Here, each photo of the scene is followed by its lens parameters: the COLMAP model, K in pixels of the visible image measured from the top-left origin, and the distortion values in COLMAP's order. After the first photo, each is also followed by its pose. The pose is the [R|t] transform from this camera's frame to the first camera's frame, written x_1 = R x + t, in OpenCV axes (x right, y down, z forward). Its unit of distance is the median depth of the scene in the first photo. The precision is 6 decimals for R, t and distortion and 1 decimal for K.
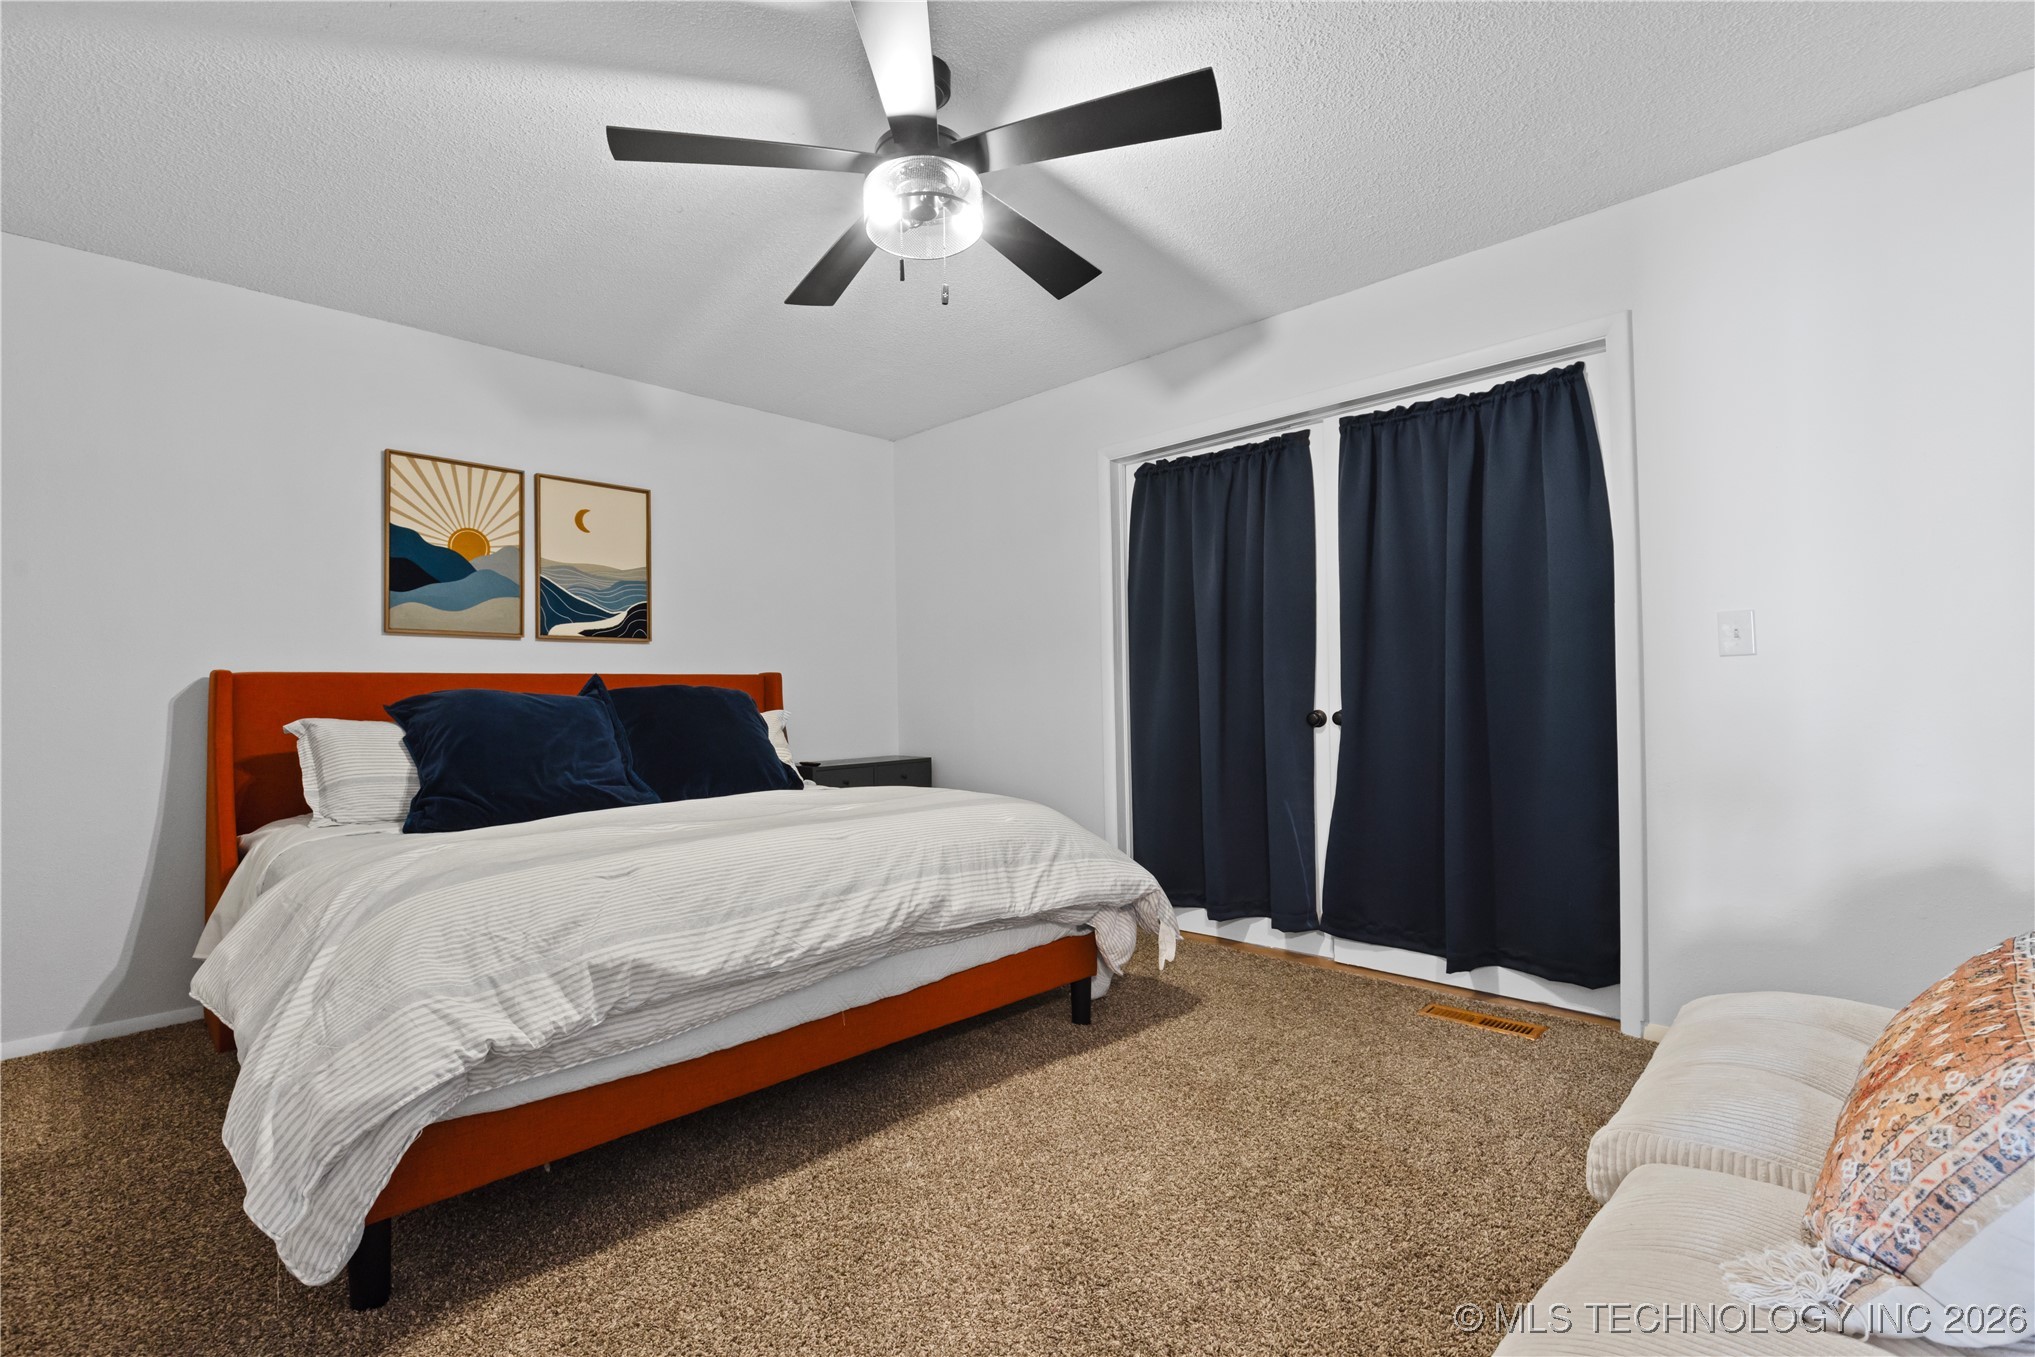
lens RADIAL K [[922.6, 0, 1003.0], [0, 922.6, 676.4], [0, 0, 1]] dist [0.003547, -0.001192]
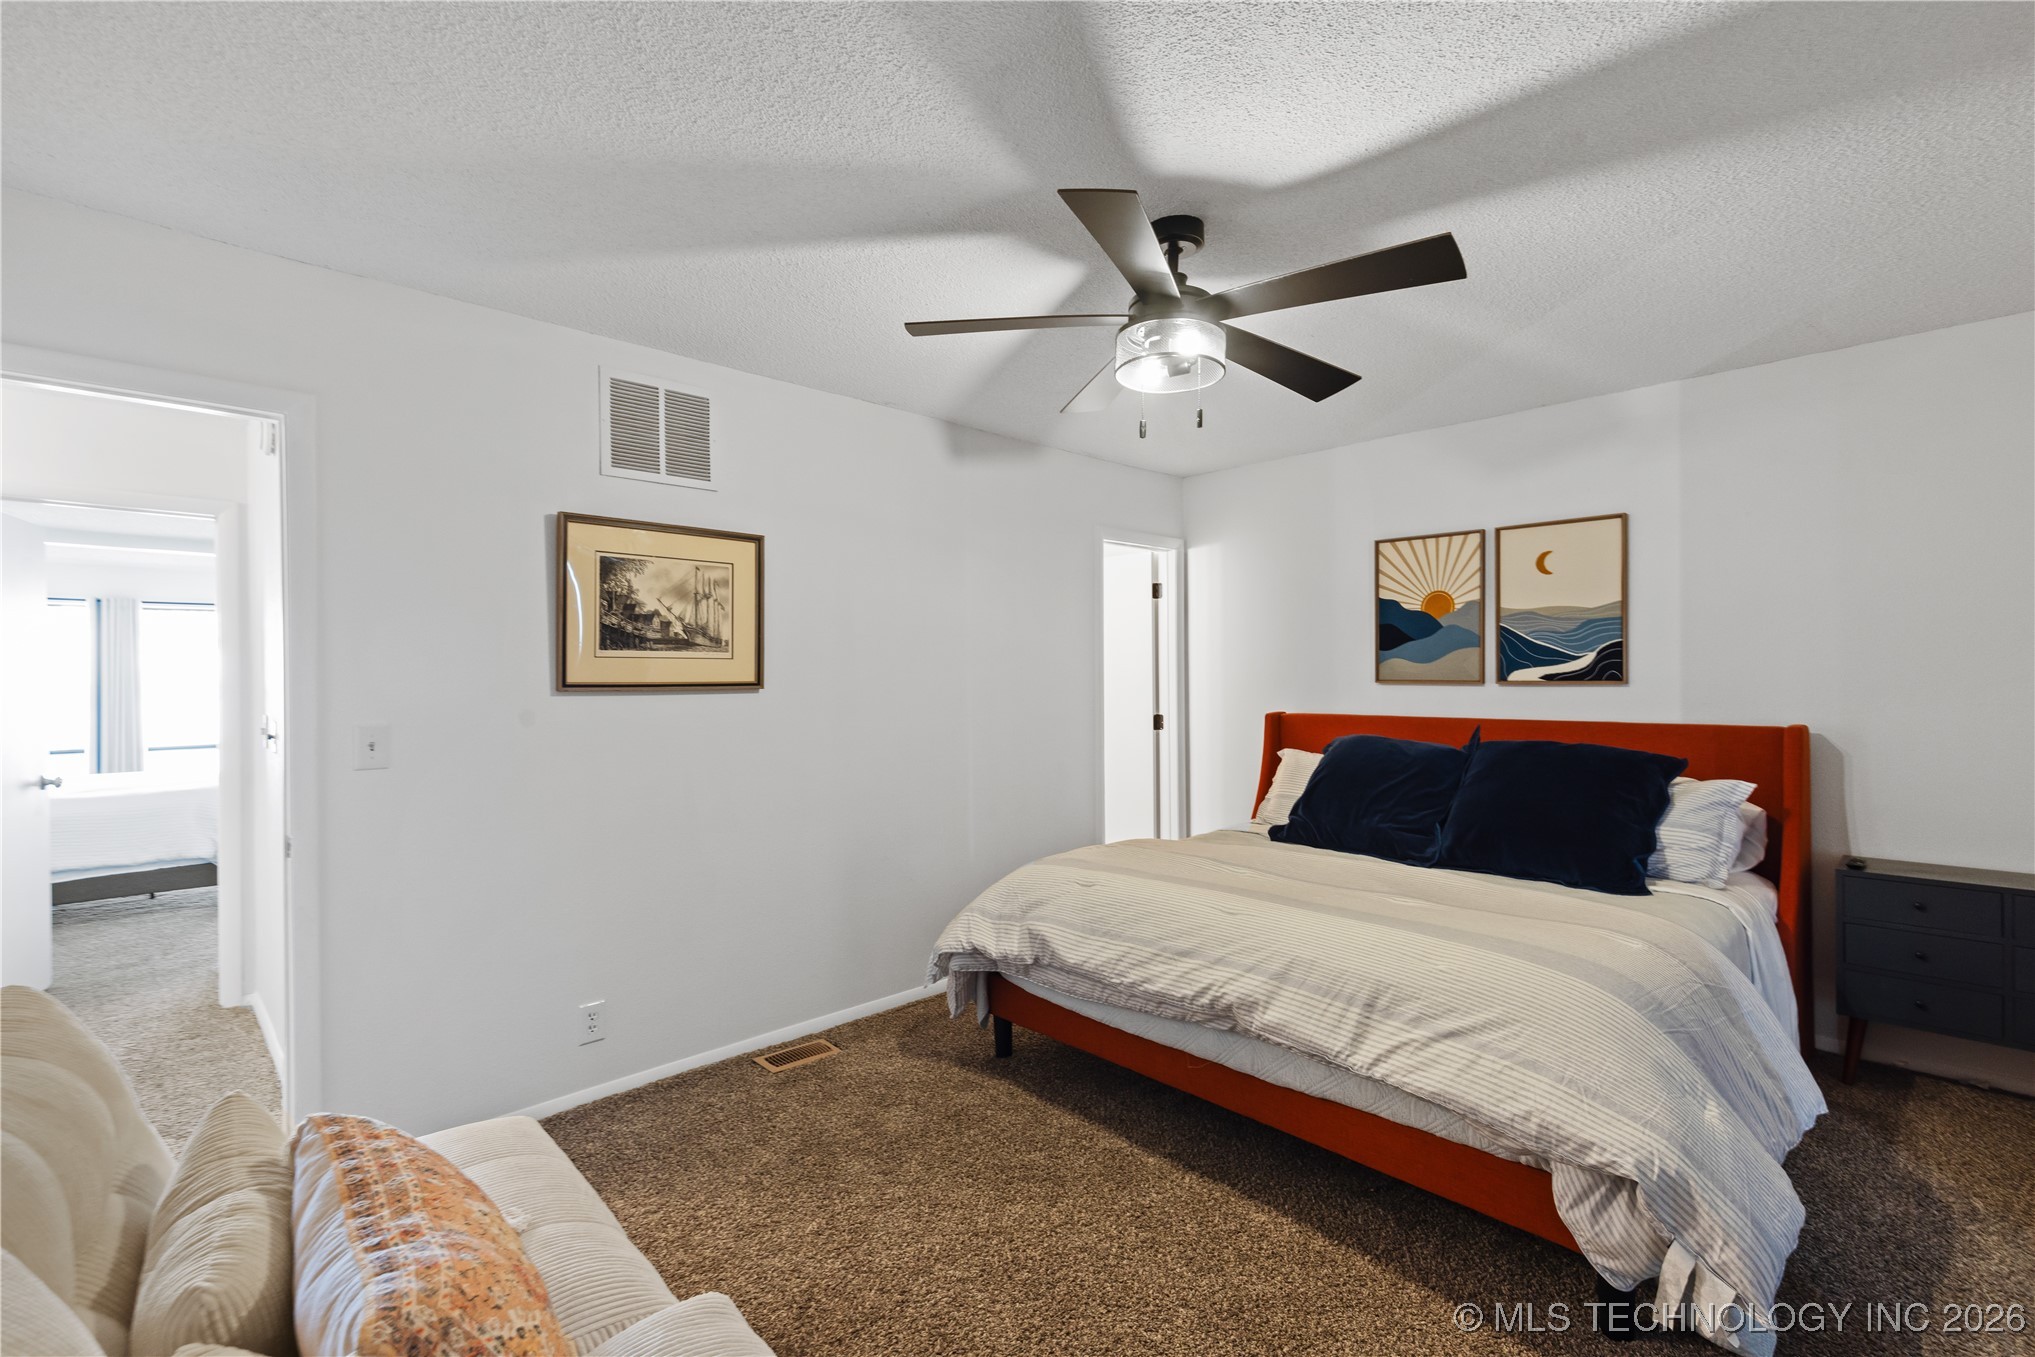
lens RADIAL K [[922.6, 0, 1003.4], [0, 922.6, 676.9], [0, 0, 1]] dist [0.003547, -0.001192]
pose [[-0.032703, 0.018922, -0.999286, 0.594961], [0.028714, 0.999426, 0.017985, -0.087782], [0.999053, -0.028105, -0.033227, 0.484121]]
